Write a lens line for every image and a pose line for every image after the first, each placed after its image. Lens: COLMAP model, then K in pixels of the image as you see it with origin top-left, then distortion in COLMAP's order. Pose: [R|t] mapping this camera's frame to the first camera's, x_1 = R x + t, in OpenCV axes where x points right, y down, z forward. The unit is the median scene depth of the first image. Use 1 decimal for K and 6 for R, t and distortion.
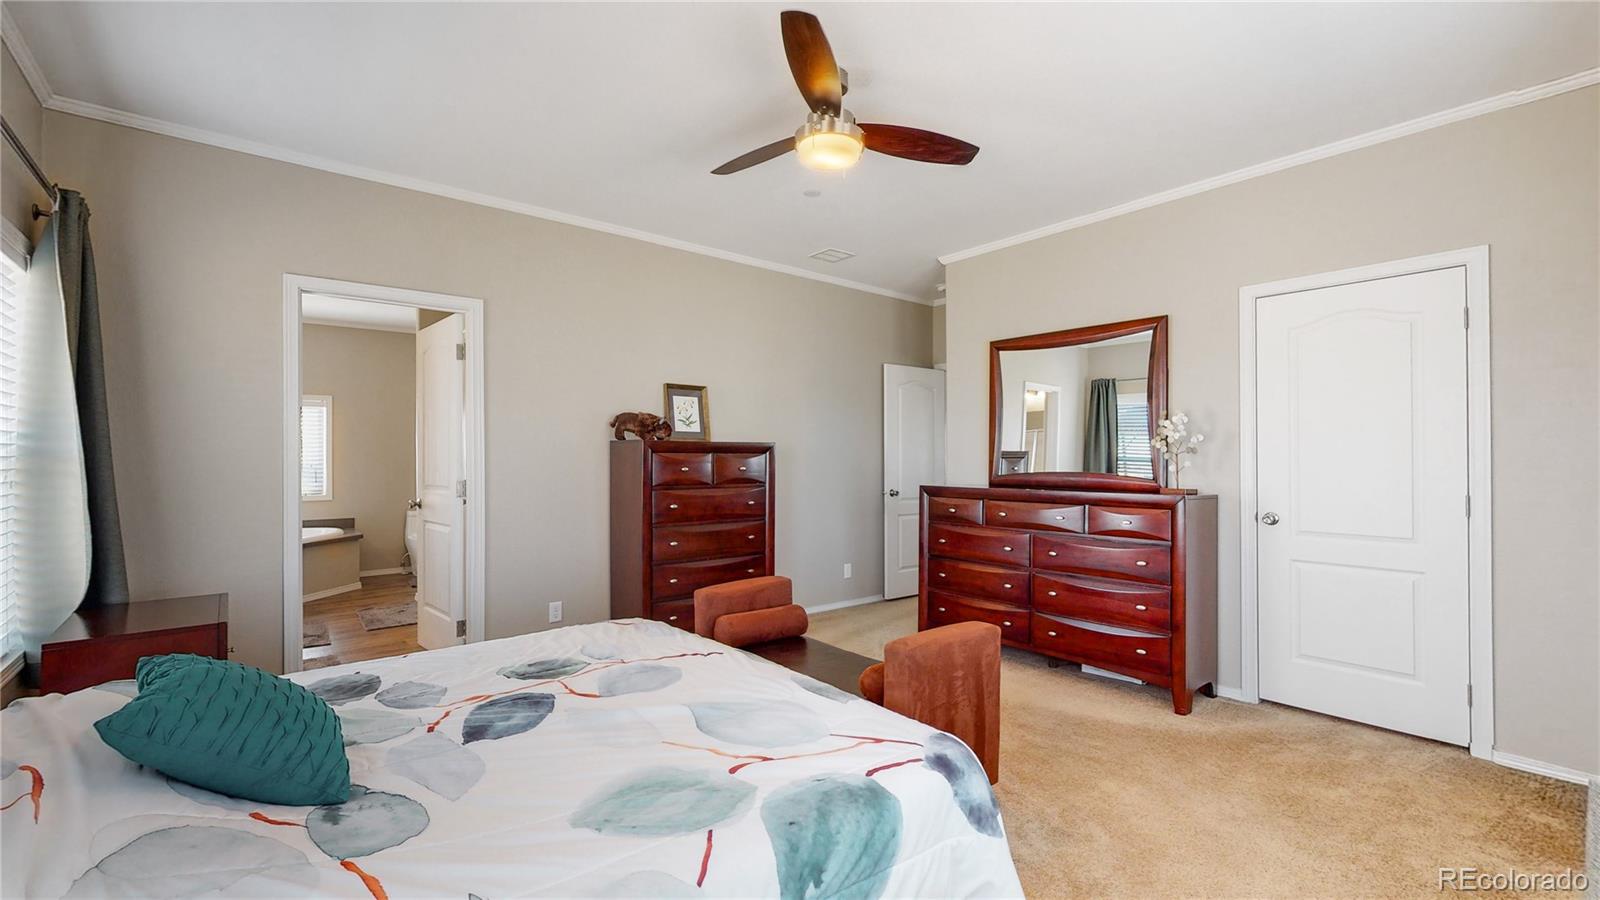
lens RADIAL K [[672.6, 0, 805.1], [0, 672.6, 454.1], [0, 0, 1]] dist [0.000473, 0.000343]
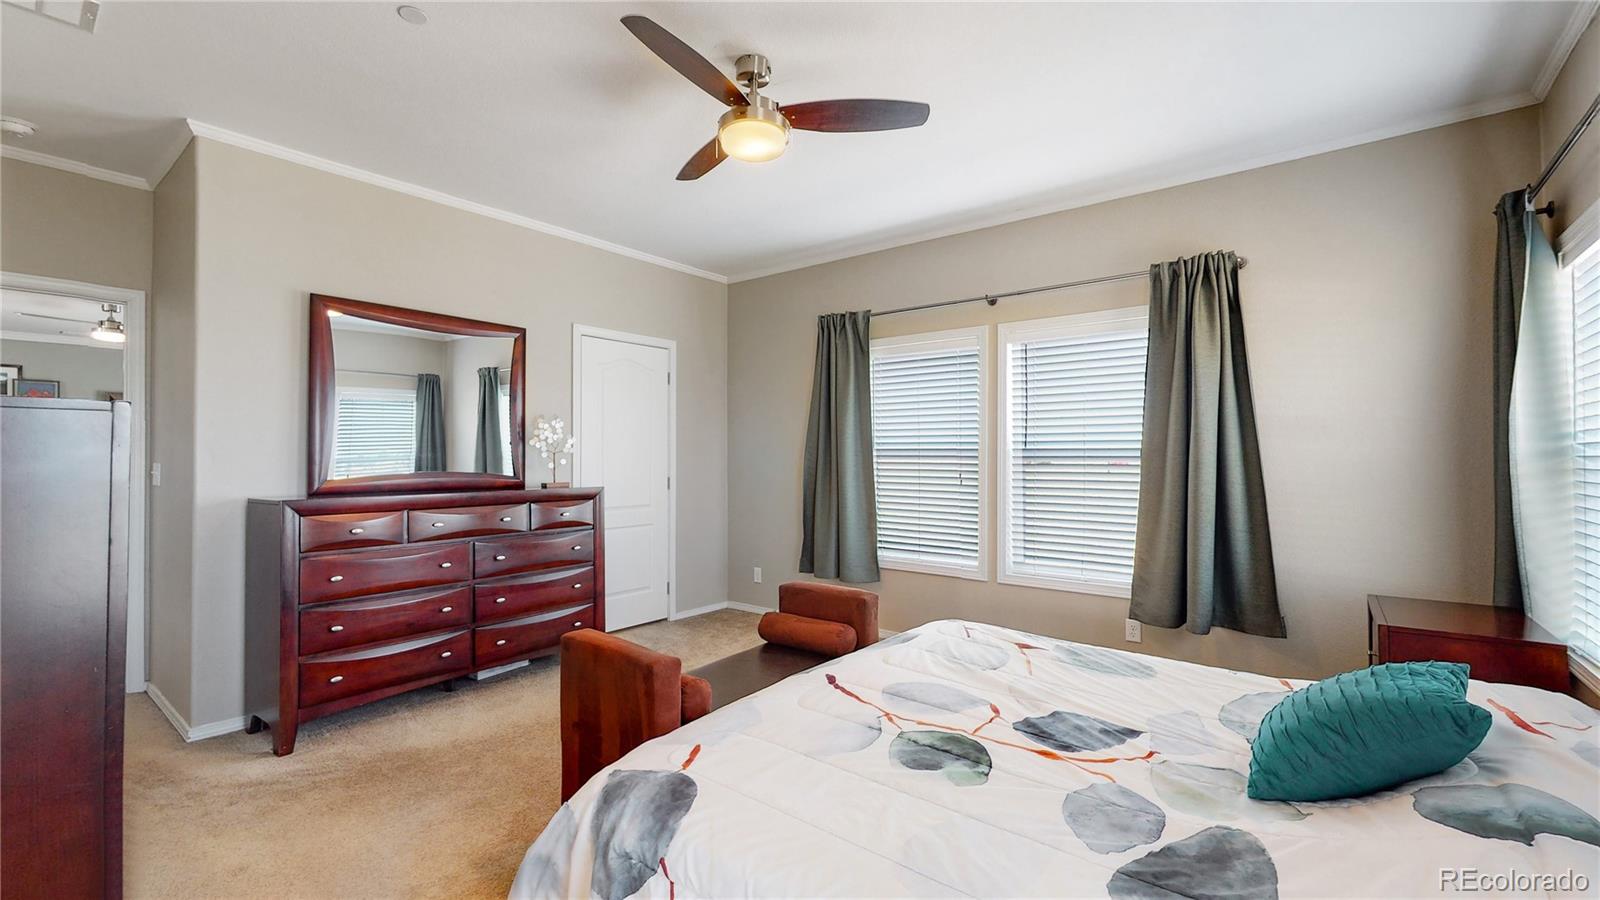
lens RADIAL K [[672.6, 0, 791.1], [0, 672.6, 456.4], [0, 0, 1]] dist [0.000473, 0.000343]
pose [[-0.203241, -0.002683, 0.979125, -0.635053], [-0.004503, 0.999988, 0.001806, 0.001102], [-0.979118, -0.004042, -0.203251, 0.783496]]
